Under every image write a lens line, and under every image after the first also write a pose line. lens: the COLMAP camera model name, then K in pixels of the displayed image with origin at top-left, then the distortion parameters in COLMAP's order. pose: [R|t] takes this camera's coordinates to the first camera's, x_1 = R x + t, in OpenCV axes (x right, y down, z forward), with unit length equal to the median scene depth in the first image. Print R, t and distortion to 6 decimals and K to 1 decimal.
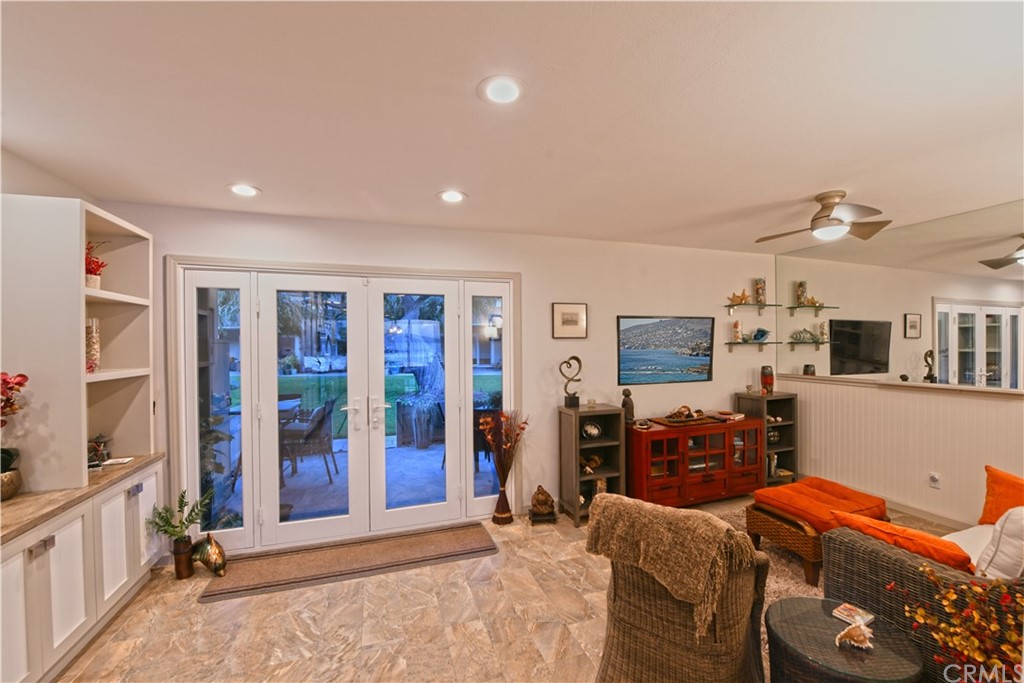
lens RADIAL K [[408.5, 0, 516.6], [0, 408.5, 346.8], [0, 0, 1]] dist [-0.016494, -0.000118]
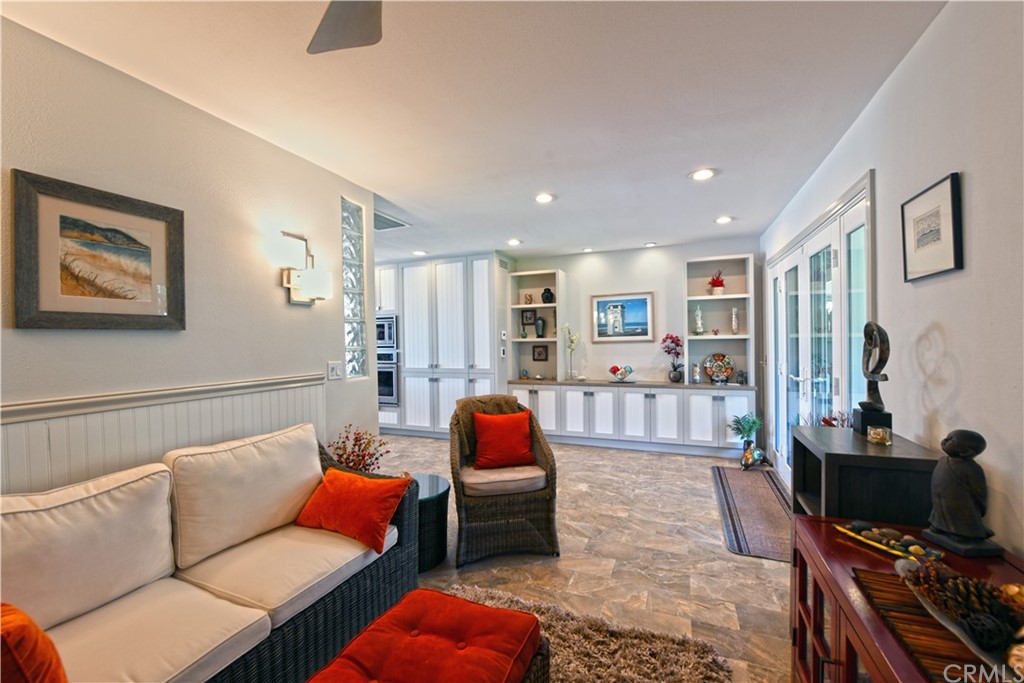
lens RADIAL K [[408.5, 0, 516.6], [0, 408.5, 346.8], [0, 0, 1]] dist [-0.016494, -0.000118]
pose [[-0.650587, 0.027592, -0.758930, 1.010866], [0.009912, 0.999563, 0.027844, 0.047832], [0.759367, 0.010592, -0.650577, 1.372943]]
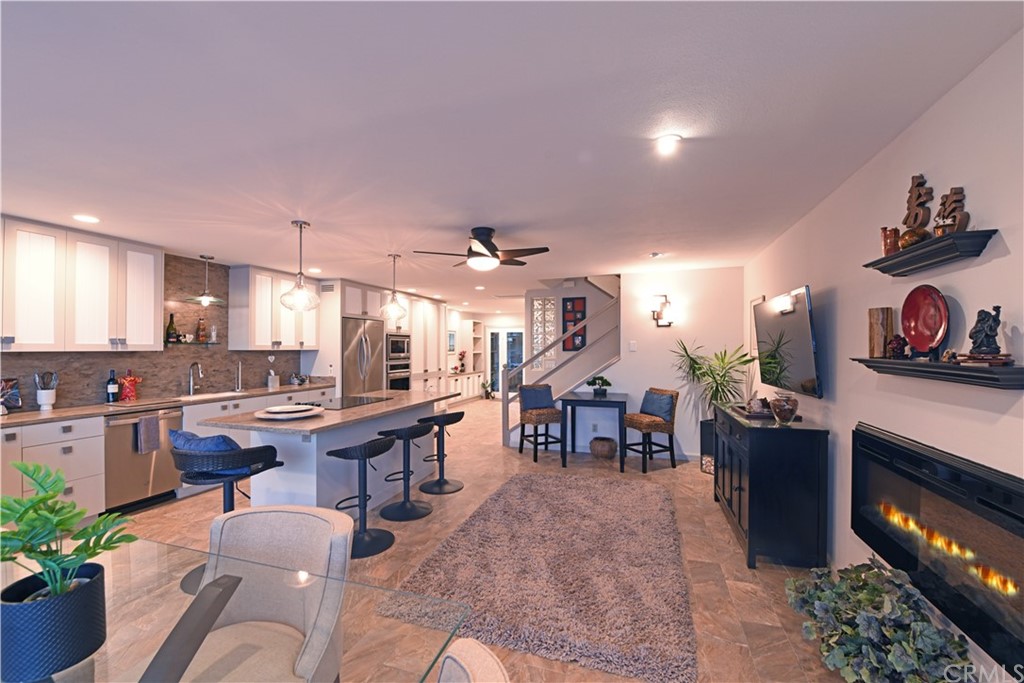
lens RADIAL K [[408.5, 0, 516.6], [0, 408.5, 346.8], [0, 0, 1]] dist [-0.016494, -0.000118]
pose [[0.800290, 0.006873, -0.599574, 2.130508], [-0.013169, 0.999895, -0.006116, 0.025761], [0.599469, 0.012790, 0.800296, -2.417258]]
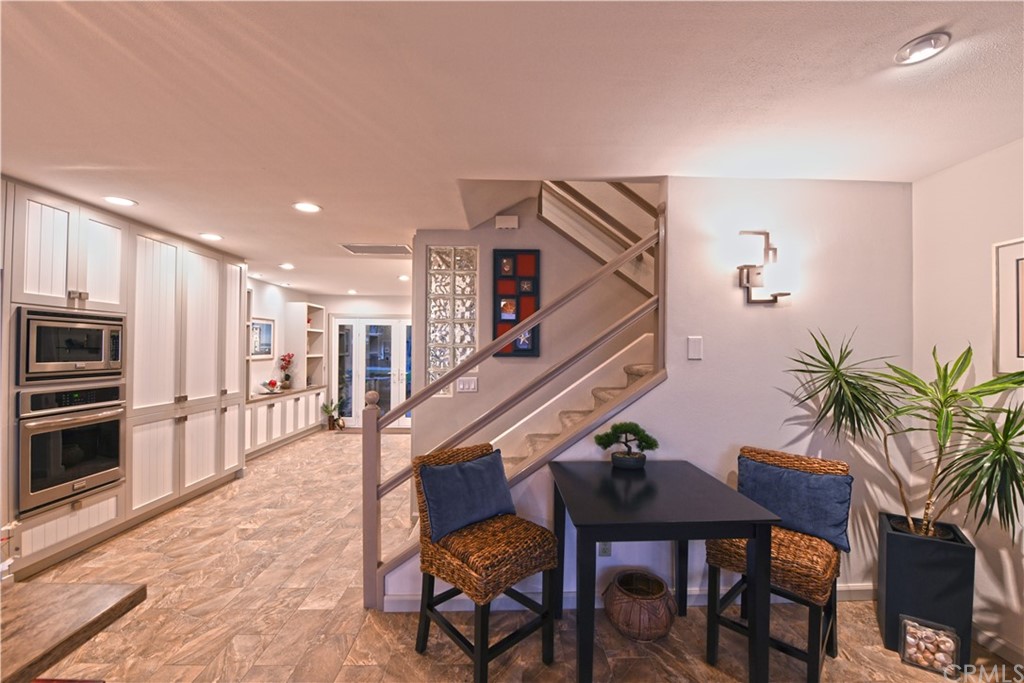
lens RADIAL K [[408.5, 0, 516.6], [0, 408.5, 346.8], [0, 0, 1]] dist [-0.016494, -0.000118]
pose [[0.955491, 0.012092, -0.294773, 1.226077], [-0.017025, 0.999755, -0.014174, 0.019051], [0.294529, 0.018562, 0.955462, -1.330489]]
